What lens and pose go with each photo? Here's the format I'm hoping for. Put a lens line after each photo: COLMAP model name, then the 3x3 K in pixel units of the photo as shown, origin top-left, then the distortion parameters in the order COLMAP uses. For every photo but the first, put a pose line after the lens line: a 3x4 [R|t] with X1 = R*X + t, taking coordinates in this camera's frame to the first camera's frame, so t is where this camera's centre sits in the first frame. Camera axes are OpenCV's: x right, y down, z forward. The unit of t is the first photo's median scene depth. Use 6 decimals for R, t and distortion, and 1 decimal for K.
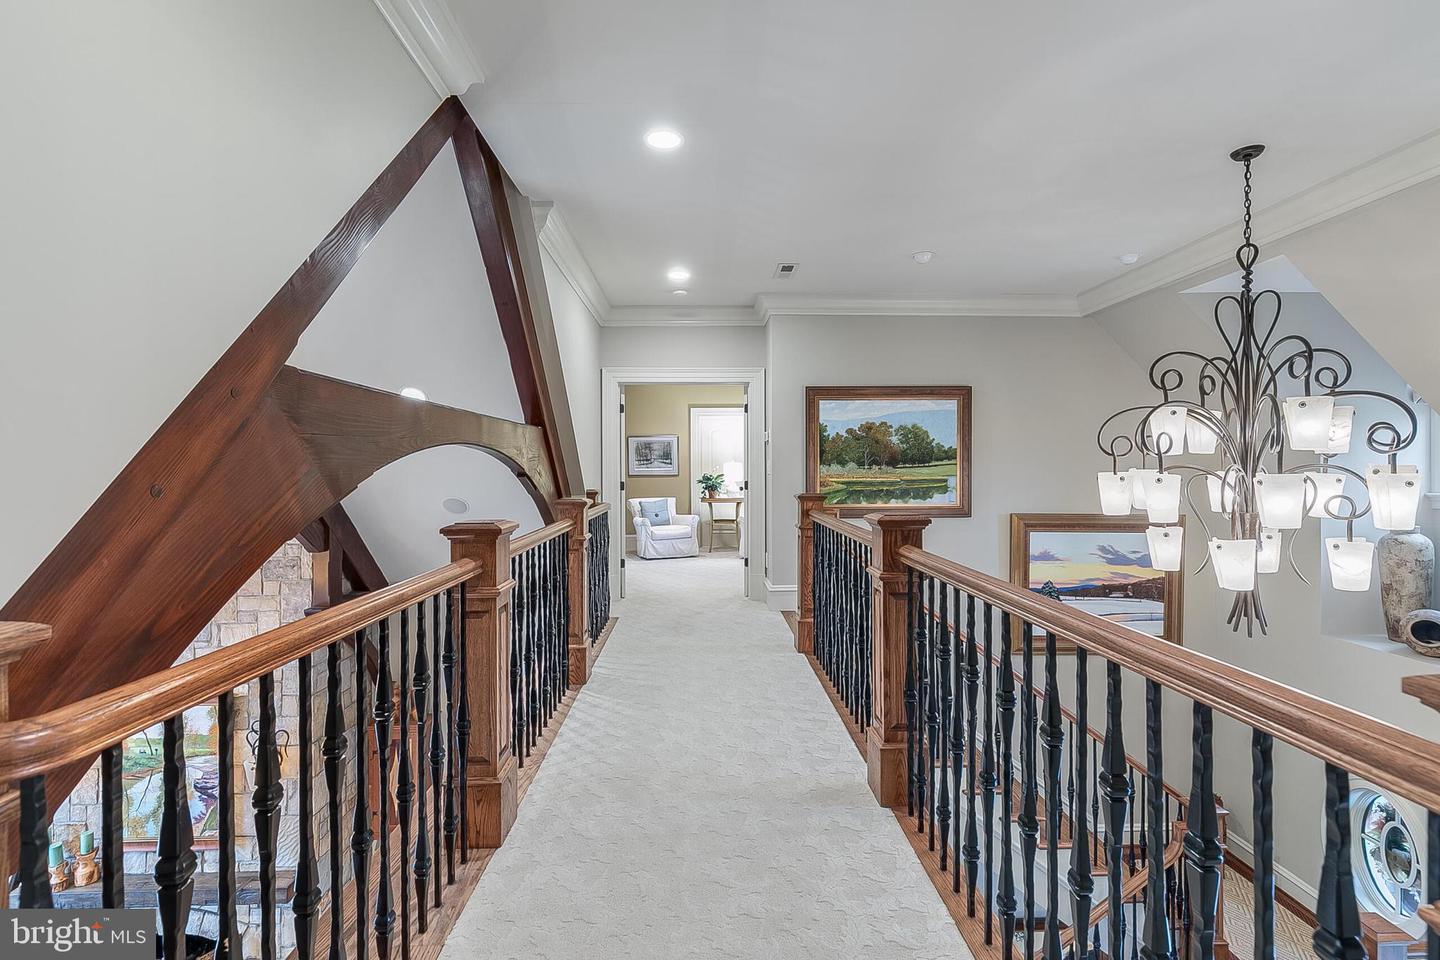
lens RADIAL K [[651.6, 0, 720.7], [0, 651.6, 475.5], [0, 0, 1]] dist [0.000467, -0.000041]
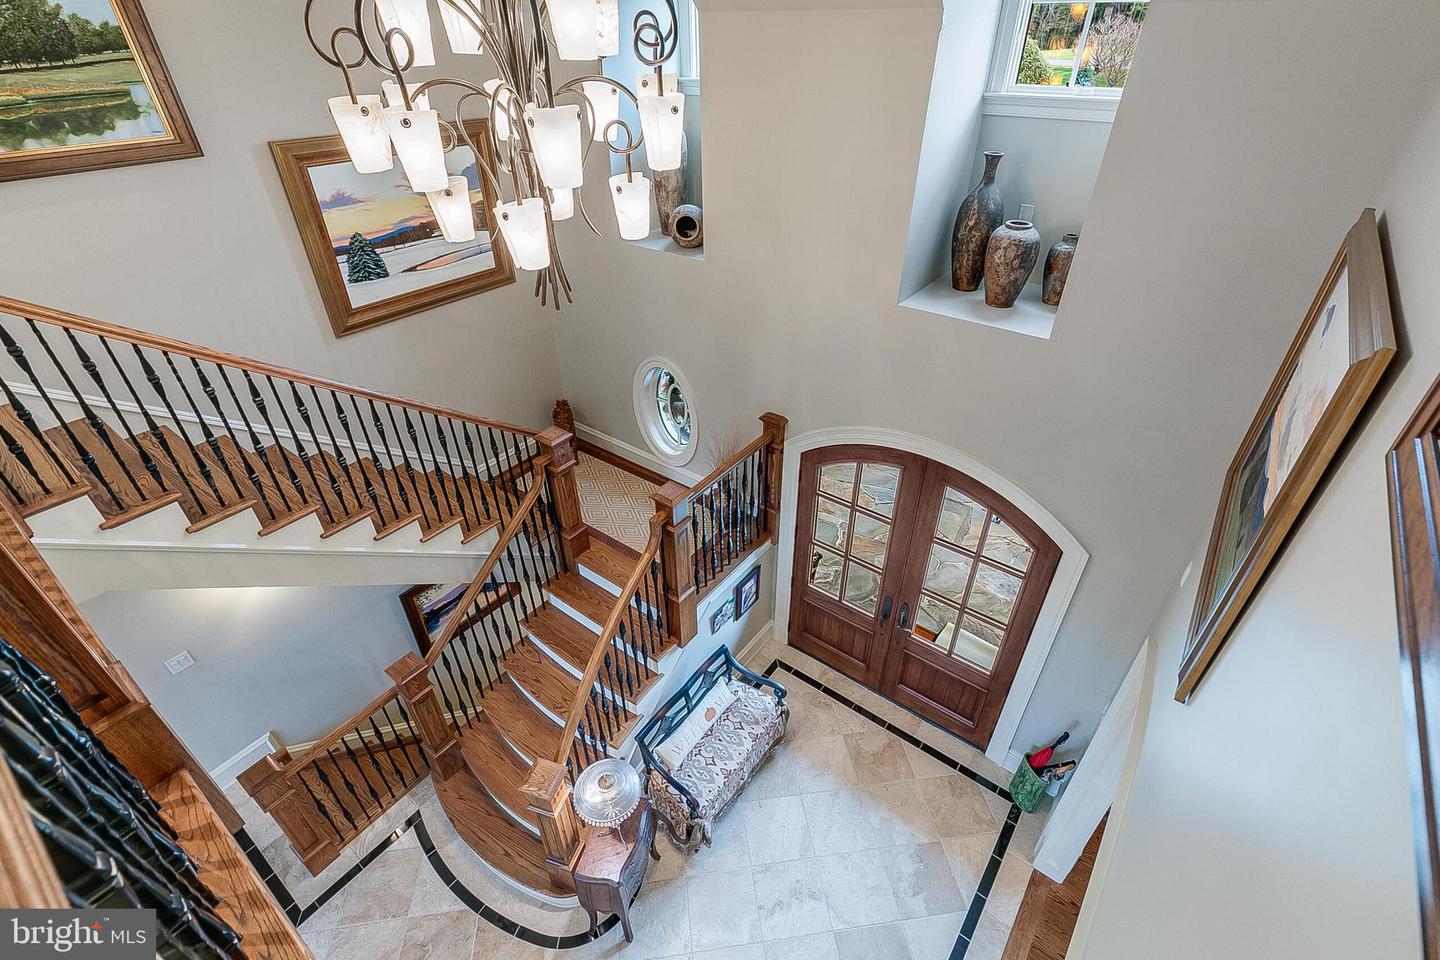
lens RADIAL K [[651.6, 0, 714.1], [0, 651.6, 479.6], [0, 0, 1]] dist [0.000467, -0.000041]
pose [[0.636989, -0.446383, 0.628481, 0.197138], [0.014425, 0.822044, 0.569241, -0.040521], [-0.770738, -0.353534, 0.530072, 0.196650]]
